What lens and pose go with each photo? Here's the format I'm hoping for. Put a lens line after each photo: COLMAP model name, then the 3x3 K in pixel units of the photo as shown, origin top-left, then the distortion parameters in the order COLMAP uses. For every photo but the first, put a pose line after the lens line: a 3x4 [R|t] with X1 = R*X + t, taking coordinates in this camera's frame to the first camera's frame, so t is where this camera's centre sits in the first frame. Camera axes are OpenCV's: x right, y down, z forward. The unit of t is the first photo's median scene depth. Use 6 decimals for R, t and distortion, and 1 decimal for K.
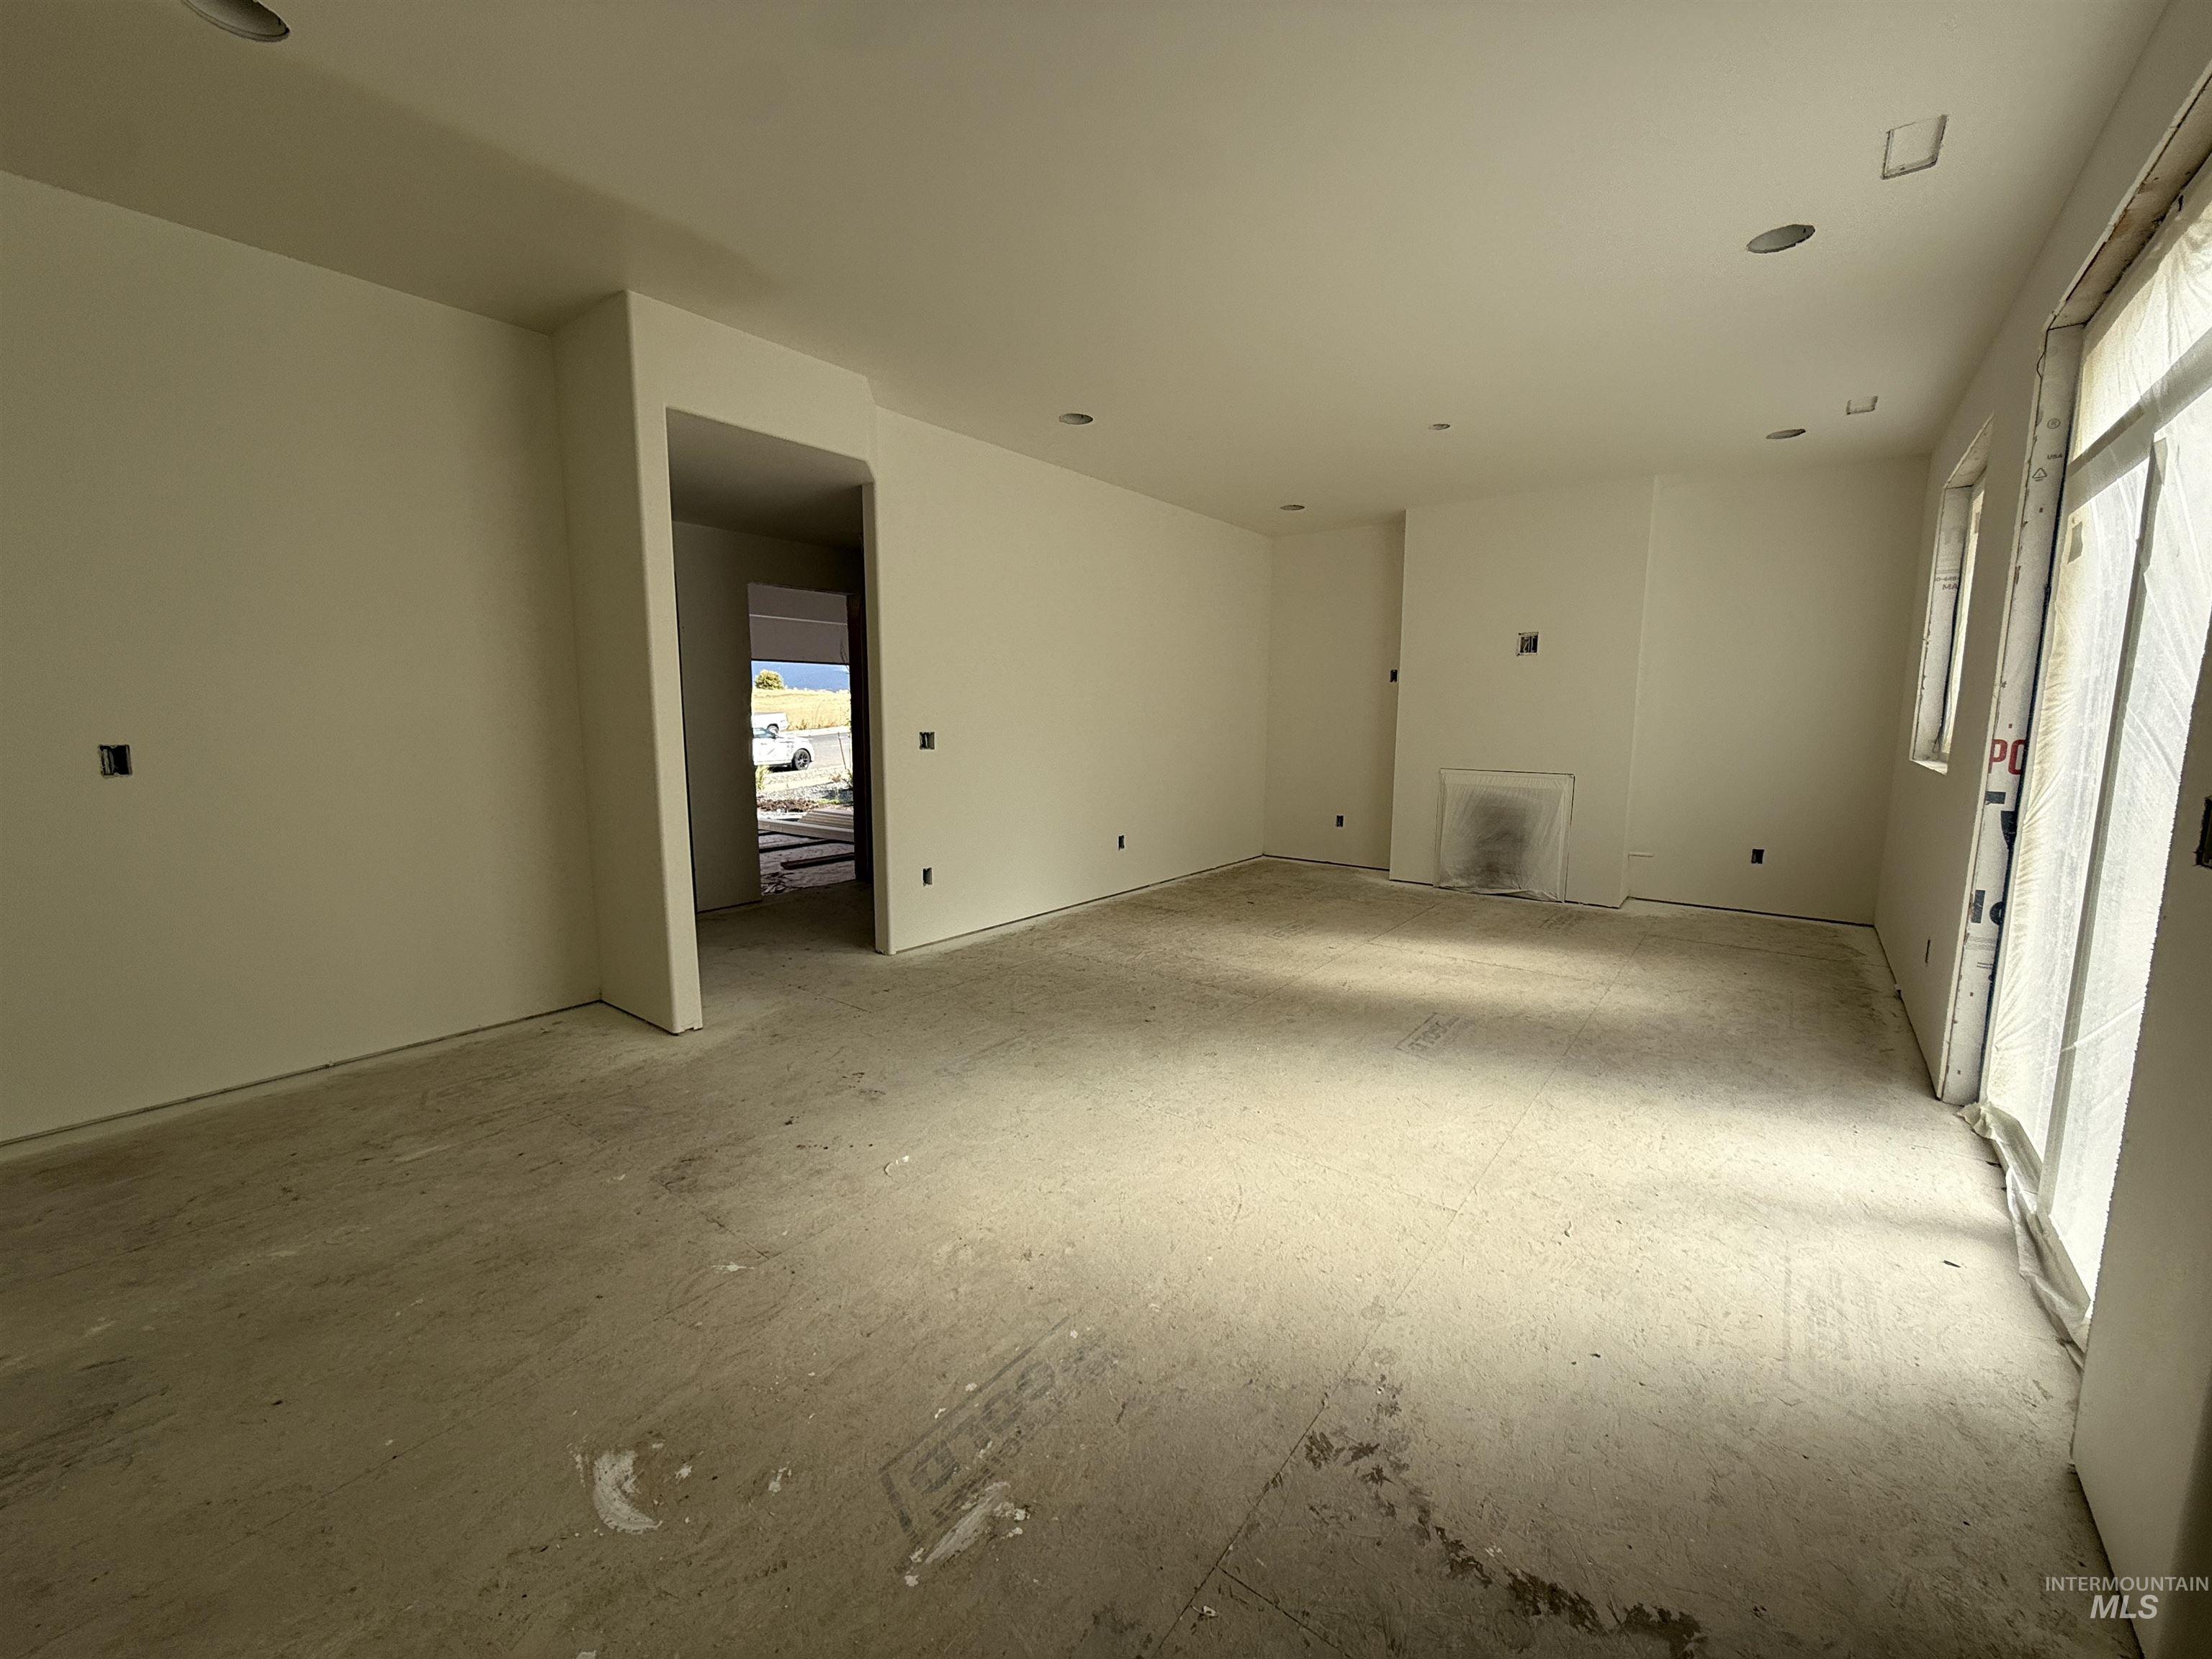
lens RADIAL K [[879.2, 0, 1111.0], [0, 879.2, 818.9], [0, 0, 1]] dist [-0.002347, 0.000513]
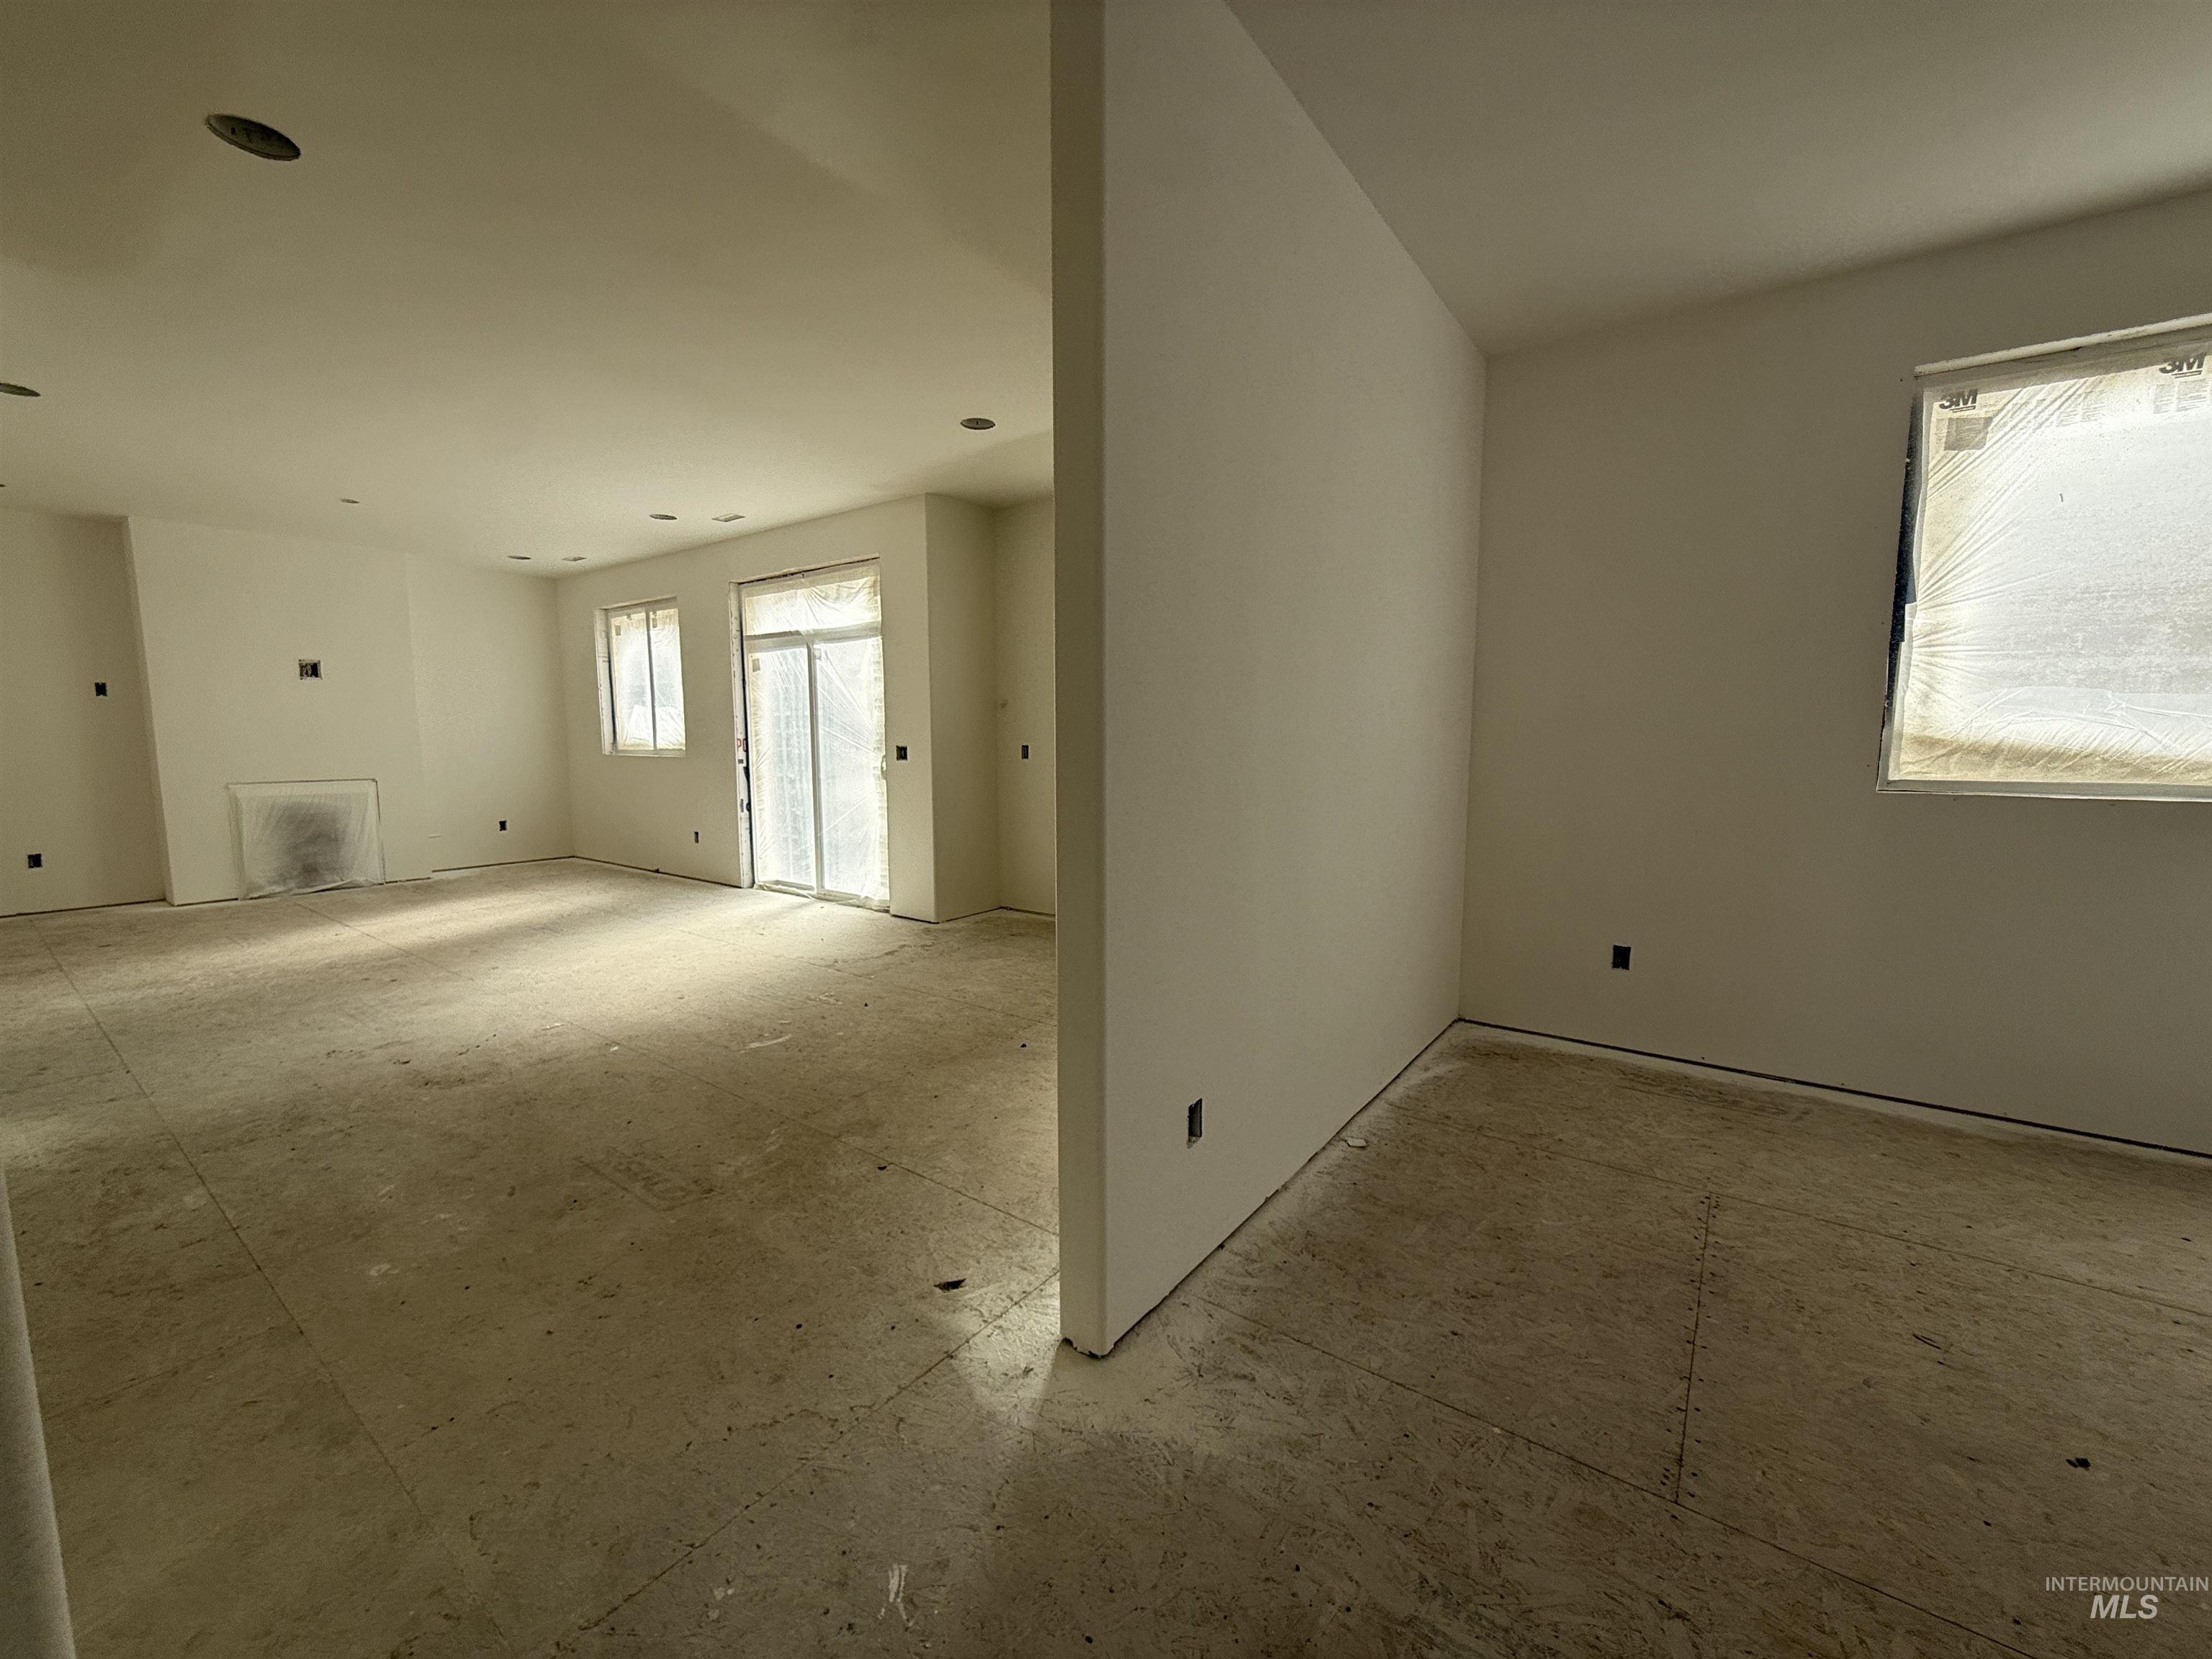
lens RADIAL K [[879.2, 0, 1112.5], [0, 879.2, 828.8], [0, 0, 1]] dist [-0.002347, 0.000513]
pose [[-0.026623, -0.113789, 0.993148, -1.424239], [0.122771, 0.985607, 0.116216, 0.003471], [-0.992078, 0.125024, -0.012270, -0.002378]]
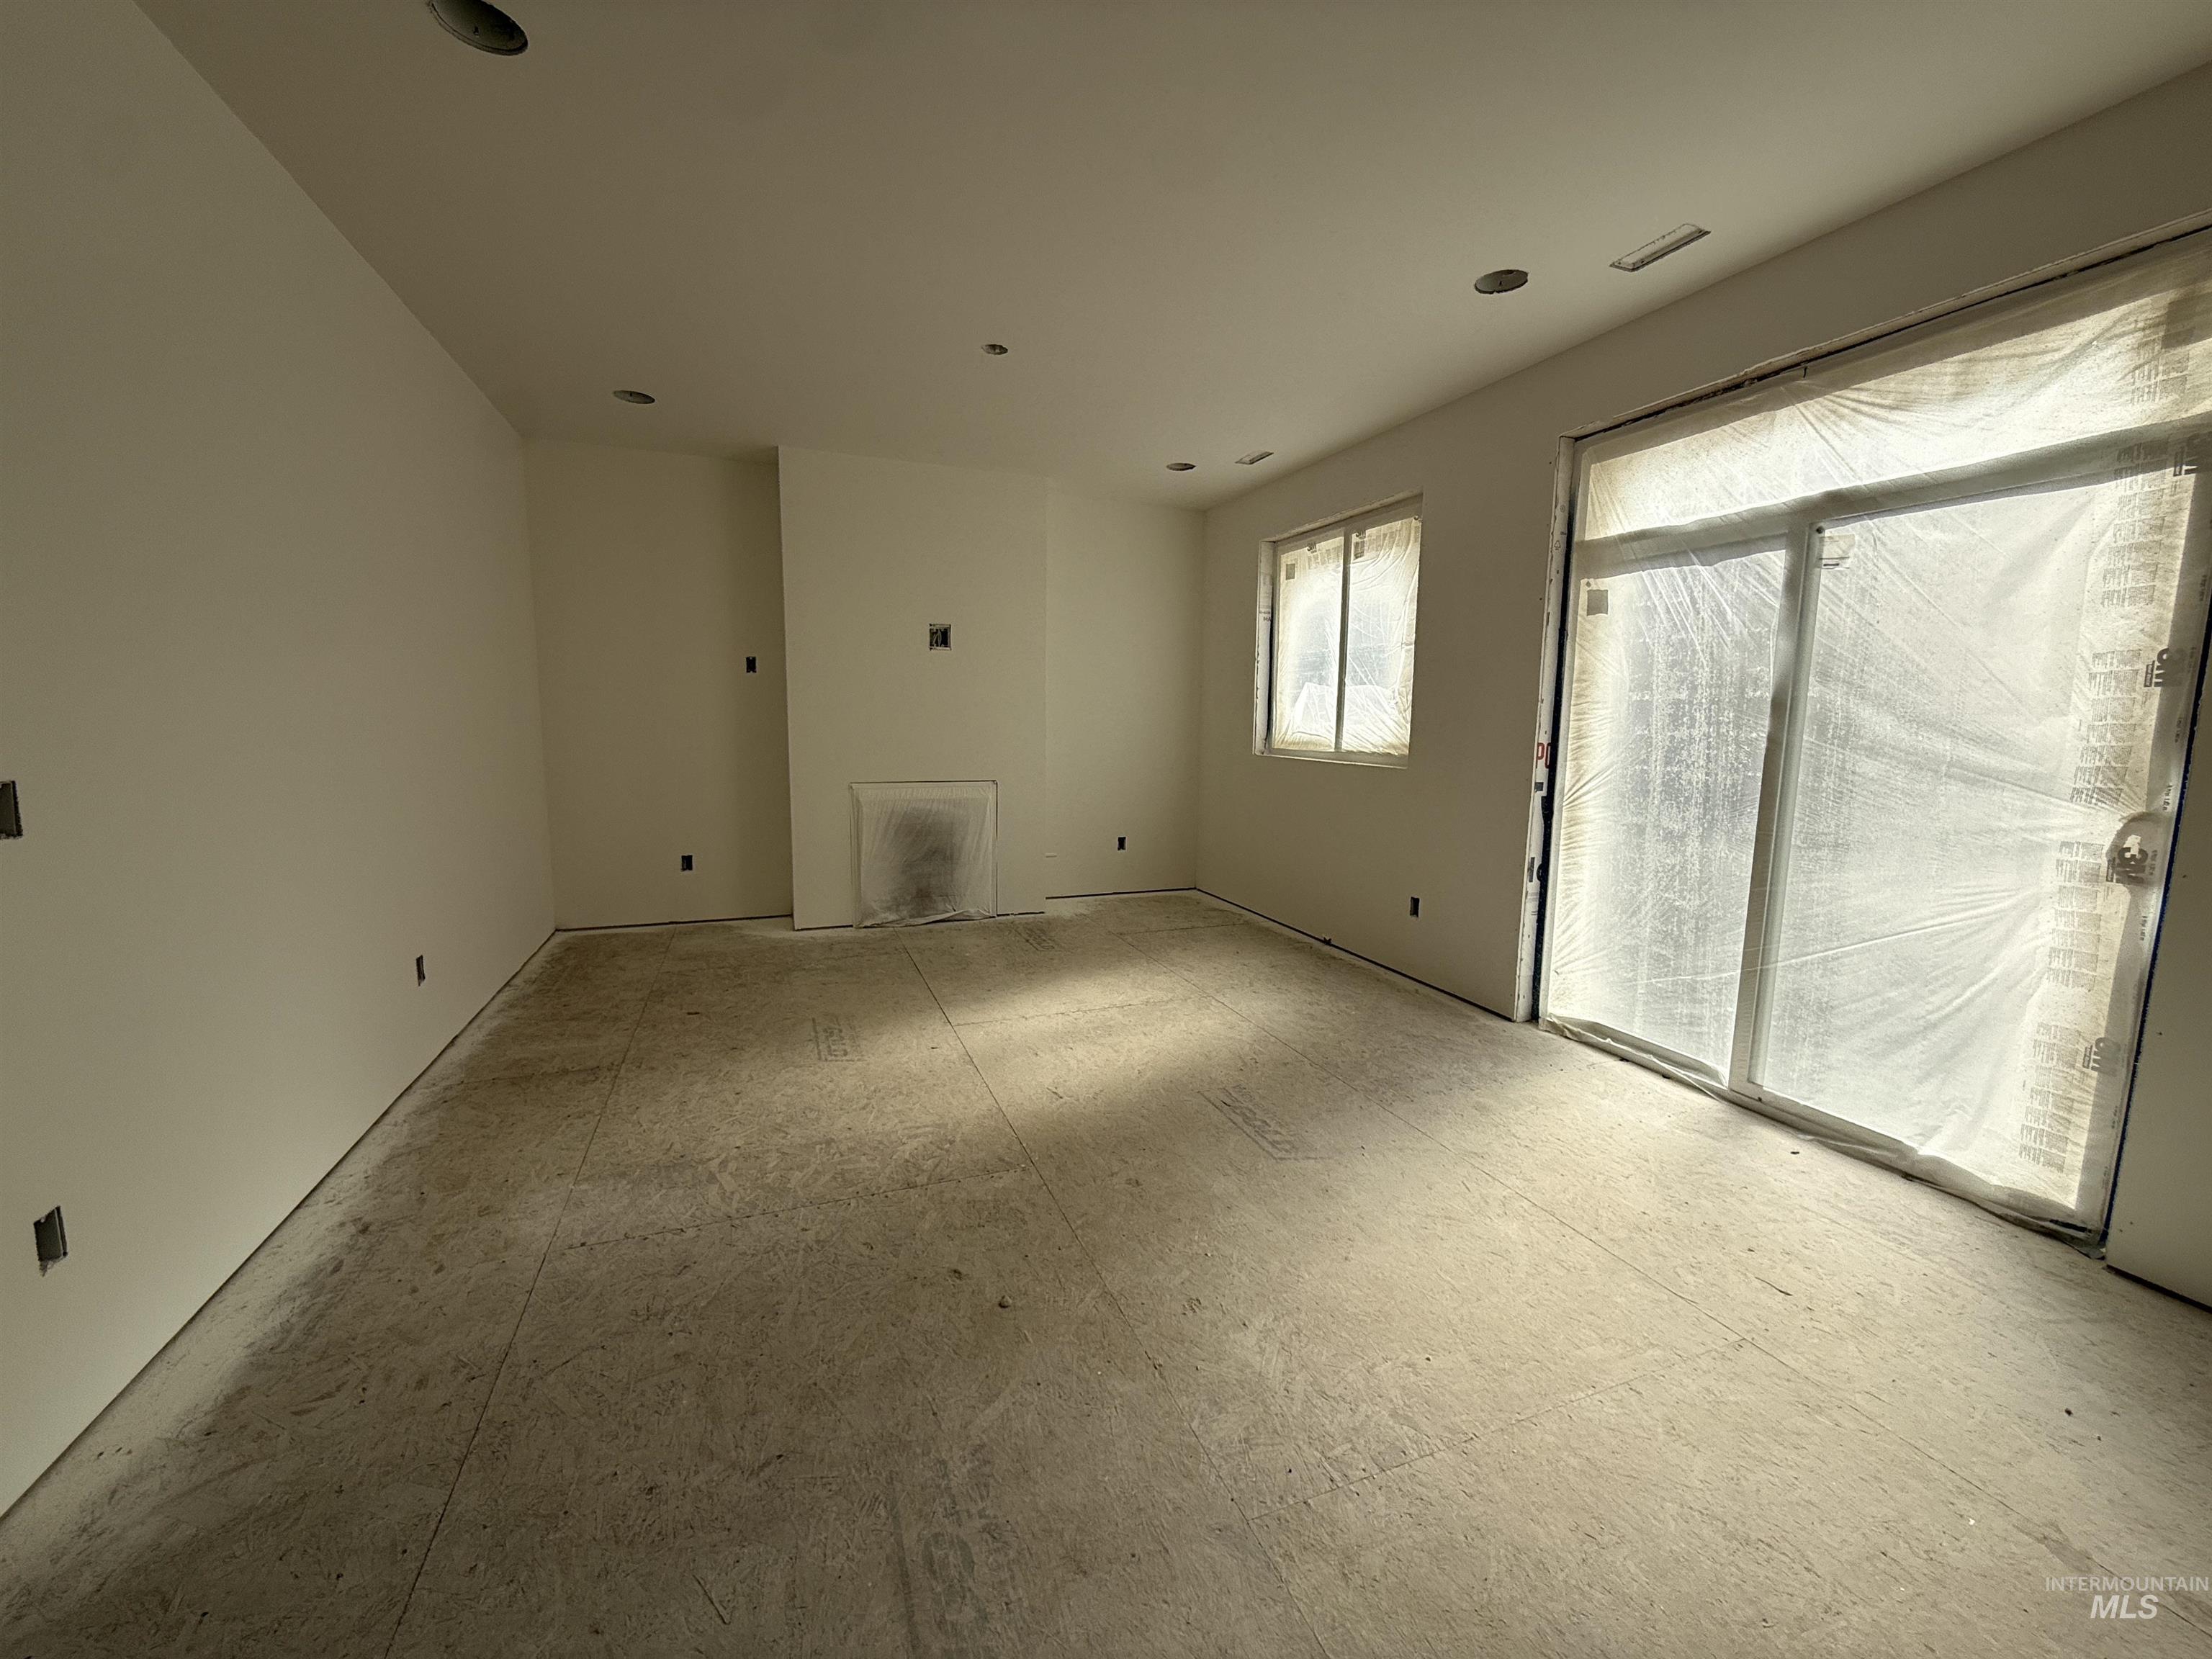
lens RADIAL K [[879.2, 0, 1112.6], [0, 879.2, 827.4], [0, 0, 1]] dist [-0.002347, 0.000513]
pose [[0.511935, -0.107741, 0.852241, -0.419997], [0.093634, 0.993191, 0.069315, -0.106127], [-0.853906, 0.044314, 0.518537, 0.796774]]
